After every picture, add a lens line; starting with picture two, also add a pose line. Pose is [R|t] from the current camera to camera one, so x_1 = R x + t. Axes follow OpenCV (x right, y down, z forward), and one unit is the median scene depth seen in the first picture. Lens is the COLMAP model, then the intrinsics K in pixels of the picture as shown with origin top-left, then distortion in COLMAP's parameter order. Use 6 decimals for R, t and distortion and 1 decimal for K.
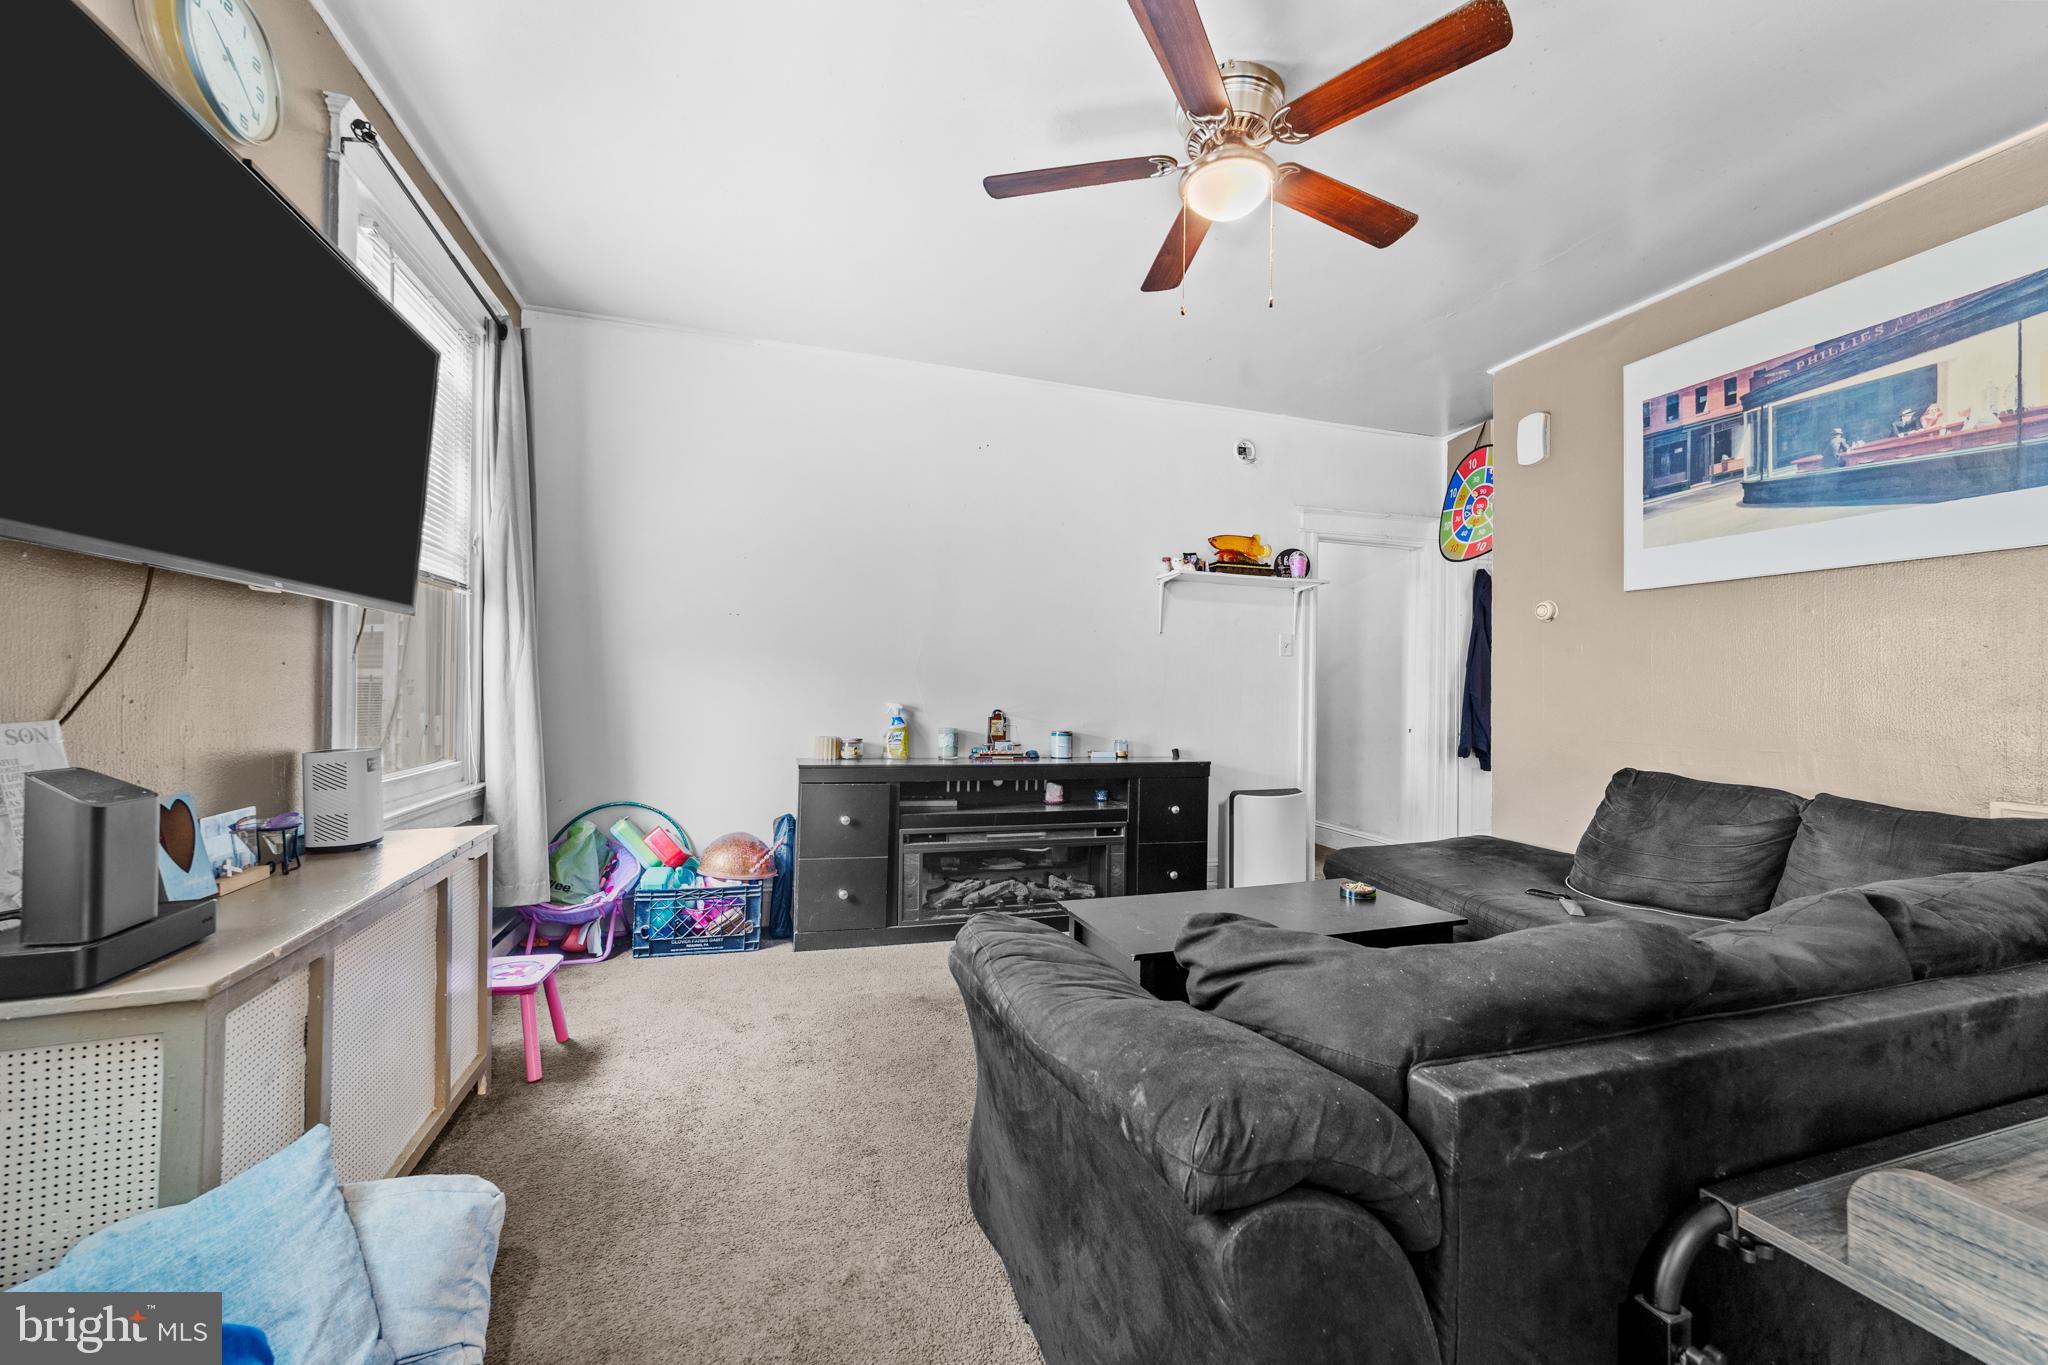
lens RADIAL K [[790.2, 0, 1025.6], [0, 790.2, 686.9], [0, 0, 1]] dist [-0.000984, -0.000123]
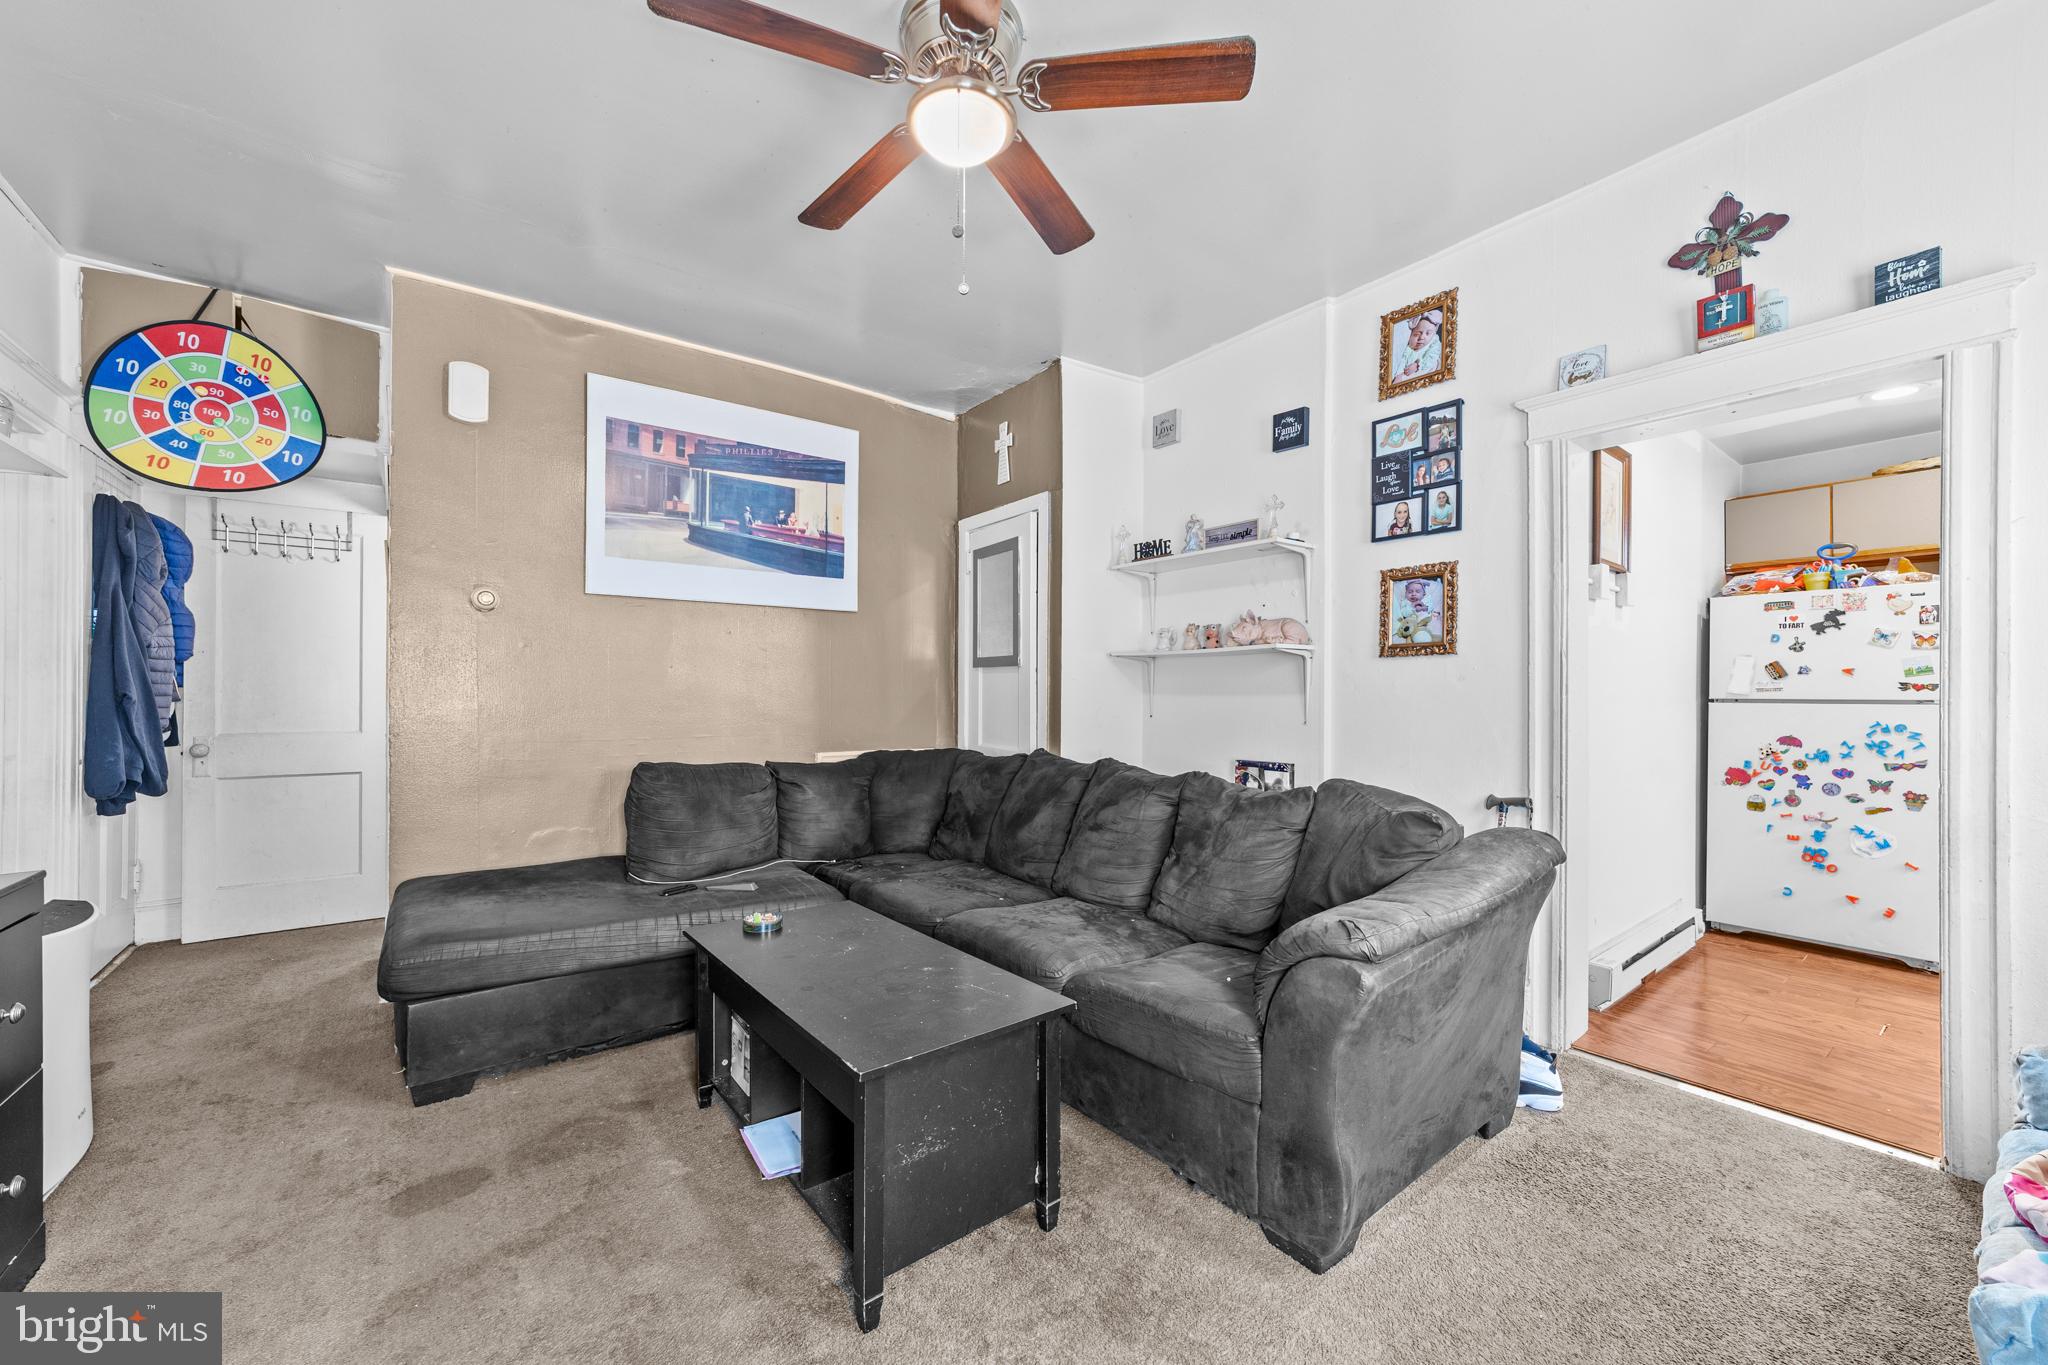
lens RADIAL K [[790.2, 0, 1025.4], [0, 790.2, 689.1], [0, 0, 1]] dist [-0.000984, -0.000123]
pose [[-0.337084, -0.007753, 0.941443, -0.442258], [-0.008012, 0.999954, 0.005366, -0.008459], [-0.941440, -0.005734, -0.337131, 0.908040]]
